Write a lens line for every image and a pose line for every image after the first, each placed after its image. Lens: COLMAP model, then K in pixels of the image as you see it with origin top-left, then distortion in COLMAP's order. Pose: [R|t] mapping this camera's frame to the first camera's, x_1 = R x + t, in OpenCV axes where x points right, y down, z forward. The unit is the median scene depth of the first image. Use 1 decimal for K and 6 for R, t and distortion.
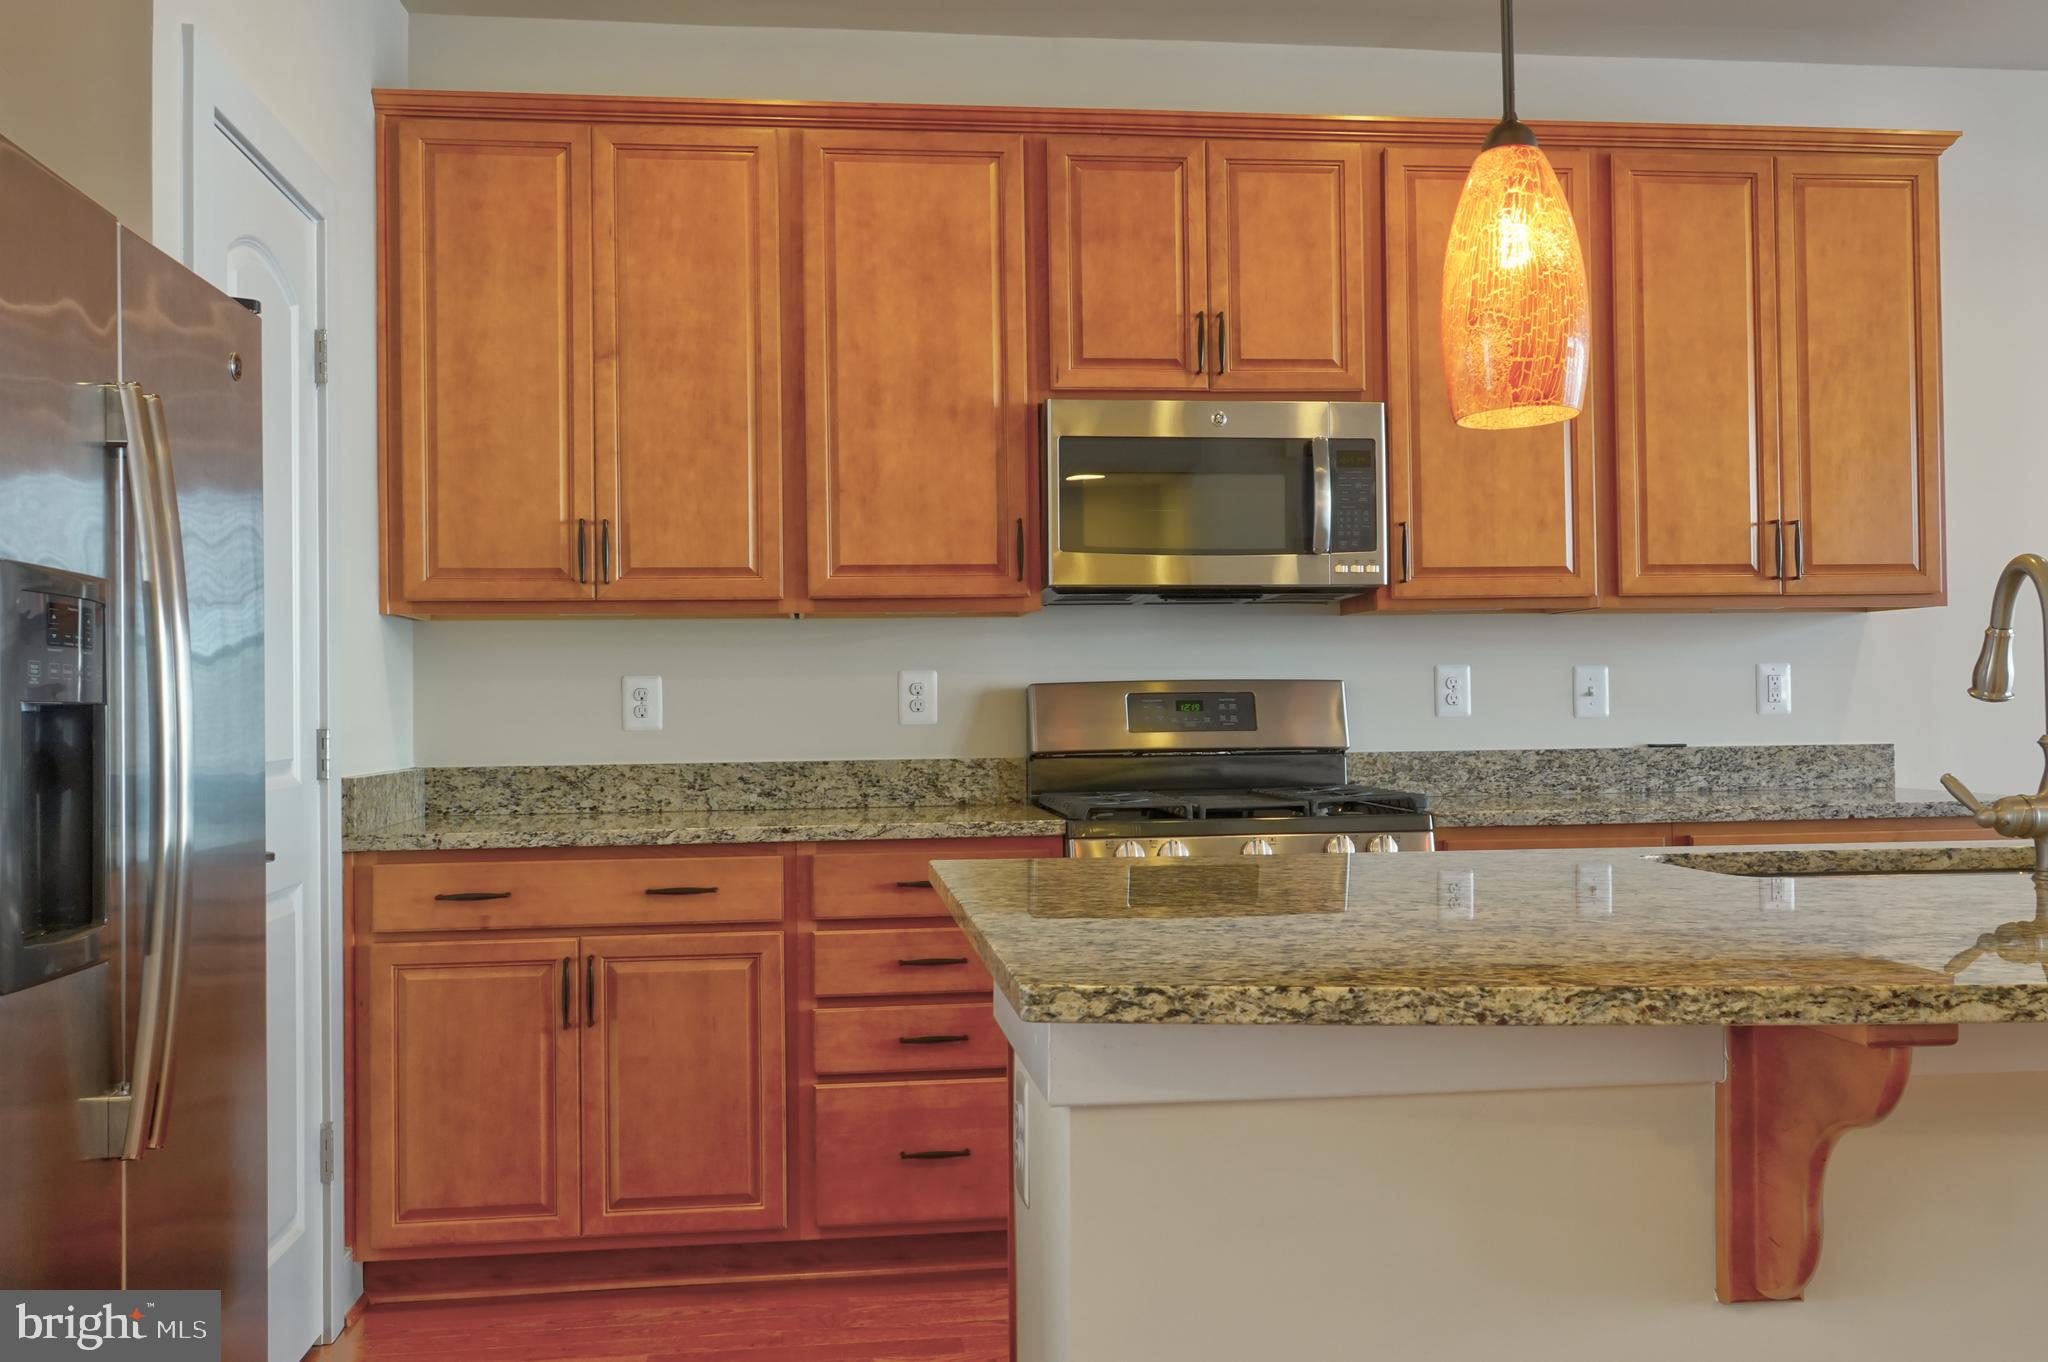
lens RADIAL K [[1822.6, 0, 1026.3], [0, 1822.6, 708.3], [0, 0, 1]] dist [0.011637, 0.001511]
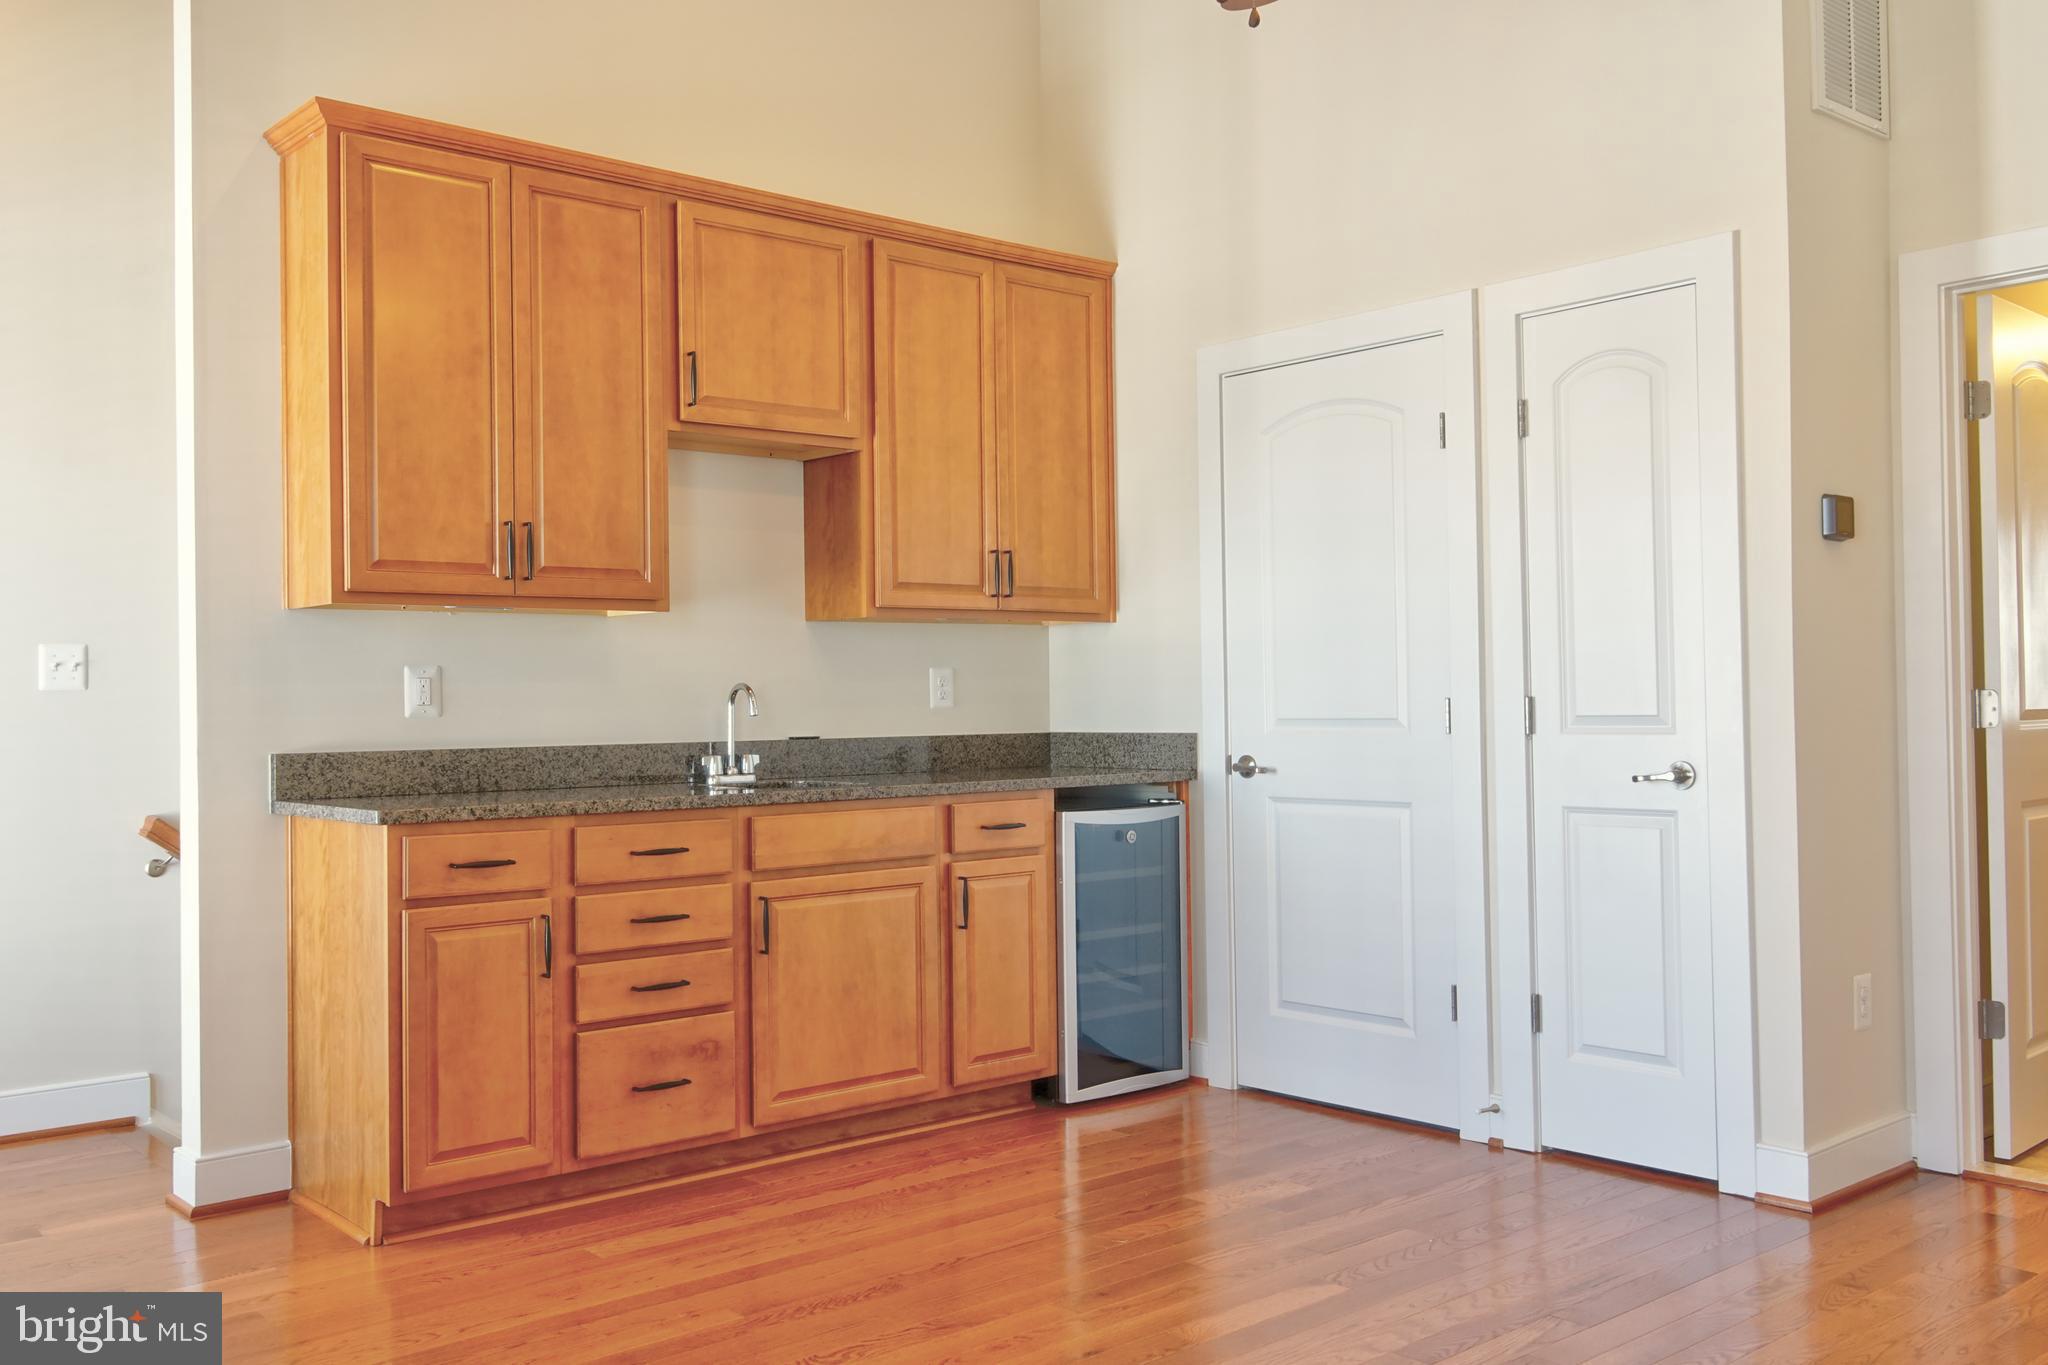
lens RADIAL K [[1768.2, 0, 1024.0], [0, 1768.2, 682.5], [0, 0, 1]] dist [0.006404, -0.000877]
pose [[0.834114, 0.008969, 0.551519, -0.568022], [-0.003025, 0.999927, -0.011686, 0.005303], [-0.551584, 0.008079, 0.834080, -0.065513]]
